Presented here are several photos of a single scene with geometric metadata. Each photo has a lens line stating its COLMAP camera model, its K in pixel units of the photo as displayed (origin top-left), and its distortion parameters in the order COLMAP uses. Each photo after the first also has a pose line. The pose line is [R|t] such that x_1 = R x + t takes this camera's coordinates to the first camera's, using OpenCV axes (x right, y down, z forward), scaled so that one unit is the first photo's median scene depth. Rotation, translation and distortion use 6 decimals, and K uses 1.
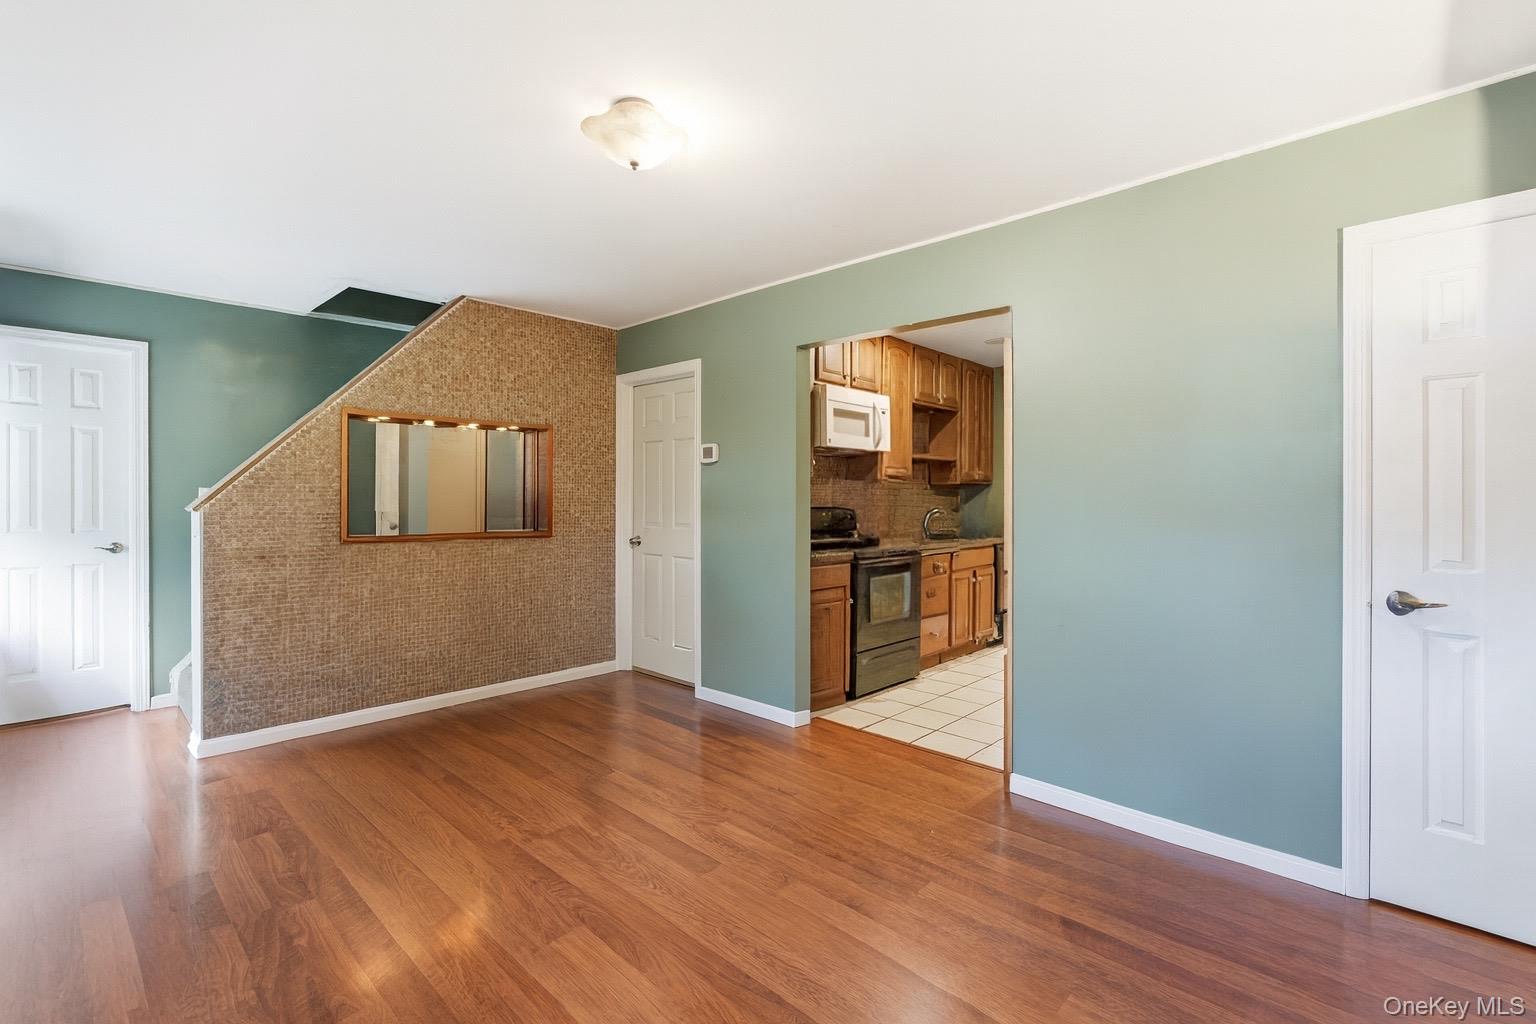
lens RADIAL K [[695.8, 0, 769.5], [0, 695.8, 502.6], [0, 0, 1]] dist [-0.000230, 0.000008]
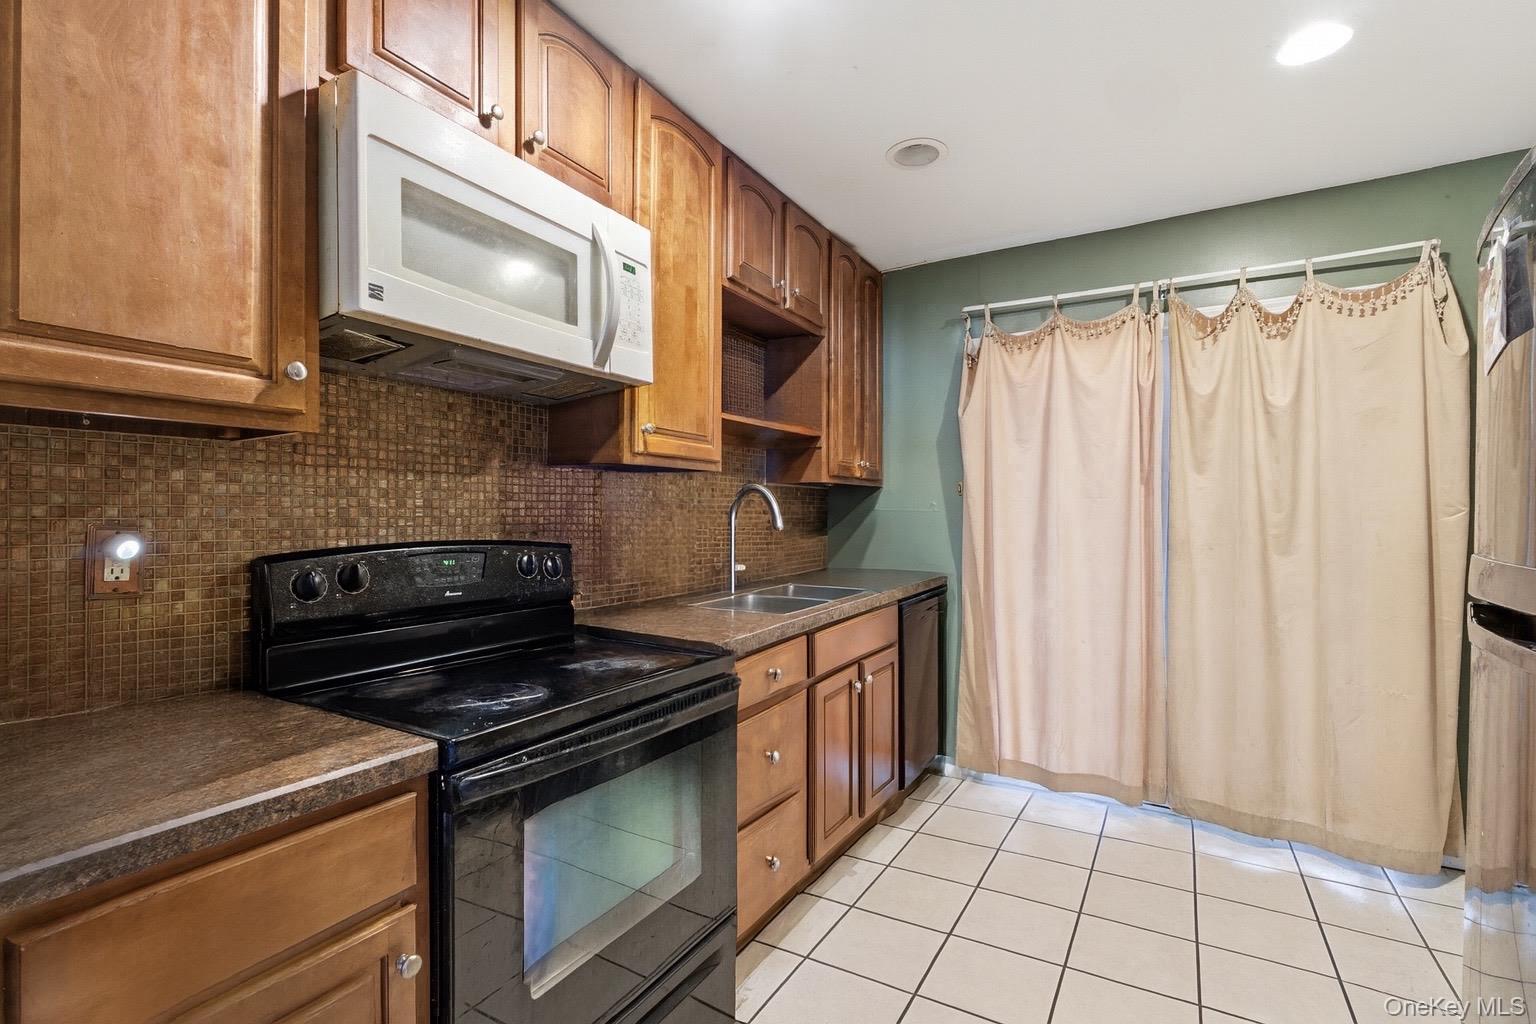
lens RADIAL K [[695.8, 0, 770.4], [0, 695.8, 514.9], [0, 0, 1]] dist [-0.000230, 0.000008]
pose [[0.976685, -0.005981, 0.214595, 0.146279], [0.007329, 0.999958, -0.005488, -0.002620], [-0.214554, 0.006933, 0.976688, 0.599878]]
